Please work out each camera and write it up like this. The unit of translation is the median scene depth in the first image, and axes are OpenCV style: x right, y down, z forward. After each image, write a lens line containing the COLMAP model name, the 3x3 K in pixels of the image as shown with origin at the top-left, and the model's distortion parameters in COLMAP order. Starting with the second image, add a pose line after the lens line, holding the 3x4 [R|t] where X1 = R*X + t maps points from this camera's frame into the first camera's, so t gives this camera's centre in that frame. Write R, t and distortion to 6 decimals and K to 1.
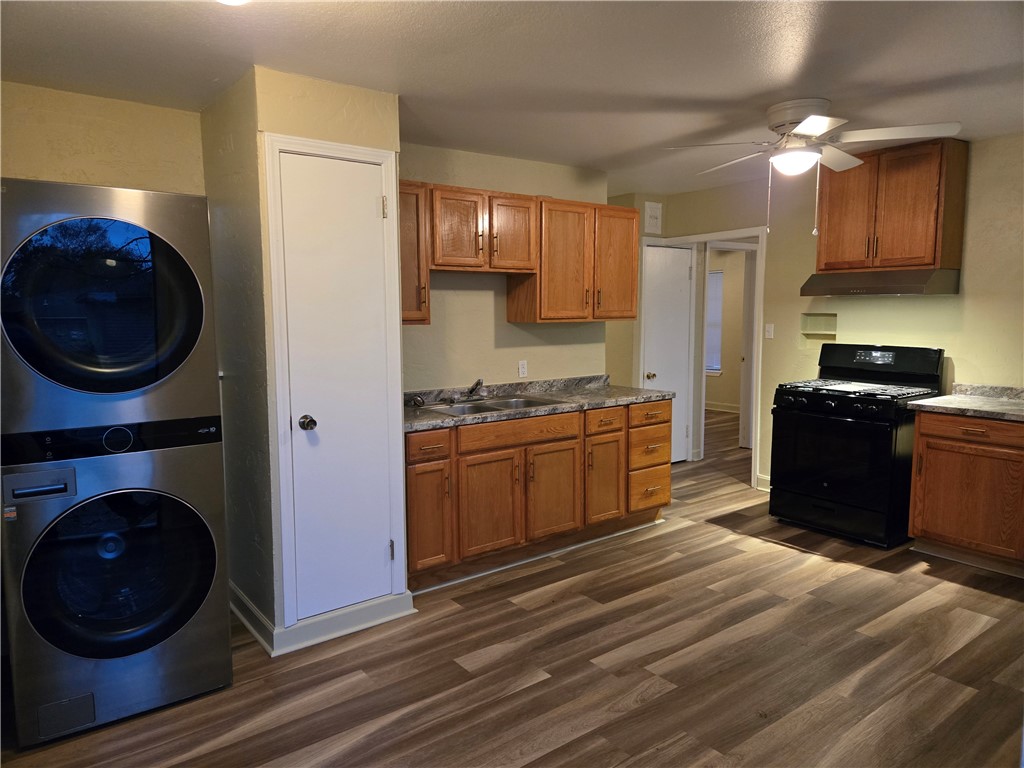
lens RADIAL K [[681.3, 0, 502.1], [0, 681.3, 384.9], [0, 0, 1]] dist [0.074865, -0.058347]
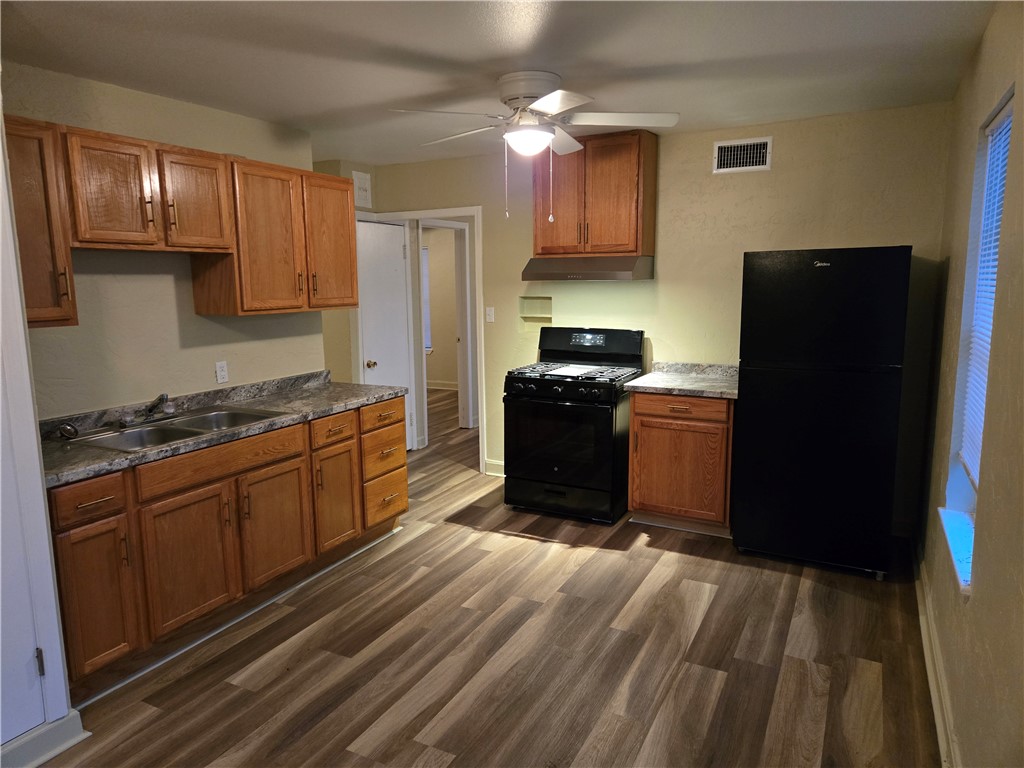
lens RADIAL K [[681.3, 0, 506.1], [0, 681.3, 381.6], [0, 0, 1]] dist [0.074865, -0.058347]
pose [[0.903669, -0.068357, 0.422740, -0.011828], [0.052226, 0.997401, 0.049638, -0.039107], [-0.425035, -0.022778, 0.904890, 0.141261]]
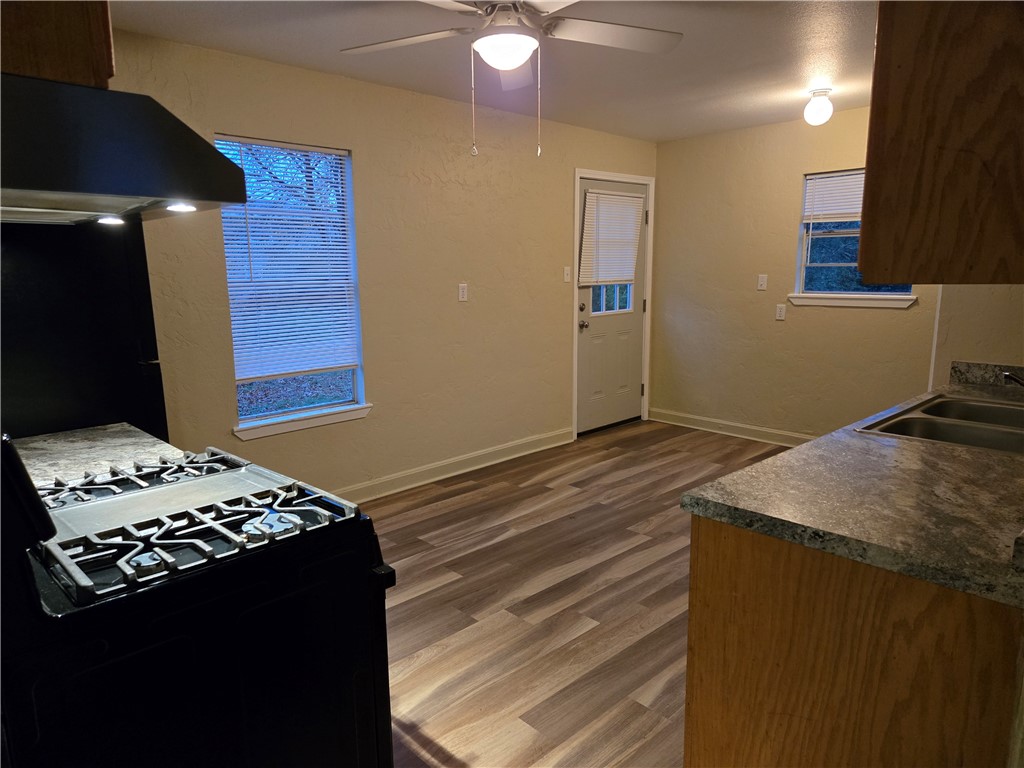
lens RADIAL K [[681.3, 0, 505.7], [0, 681.3, 386.2], [0, 0, 1]] dist [0.074865, -0.058347]
pose [[-0.992686, 0.044154, -0.112363, 0.417494], [0.010765, 0.959387, 0.281886, -0.153332], [0.120246, 0.278615, -0.952846, 1.446555]]
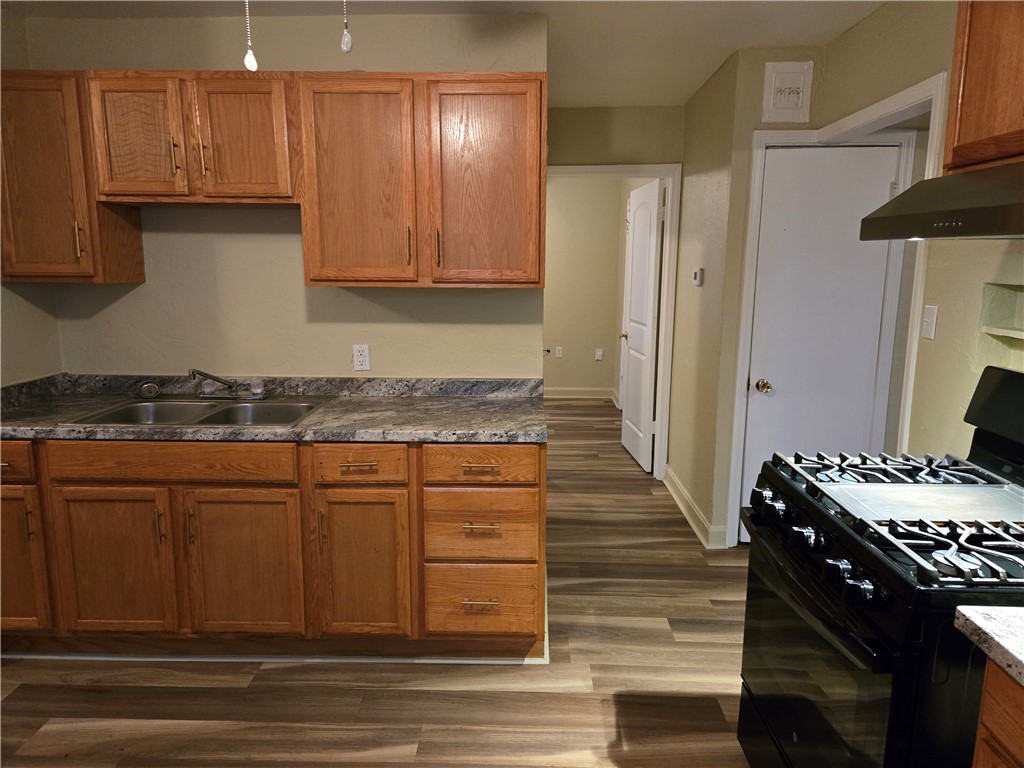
lens RADIAL K [[681.3, 0, 509.1], [0, 681.3, 375.0], [0, 0, 1]] dist [0.074865, -0.058347]
pose [[0.779677, 0.114070, -0.615704, 0.599817], [-0.077372, 0.993282, 0.086044, -0.081444], [0.621383, -0.019448, 0.783266, 0.648009]]
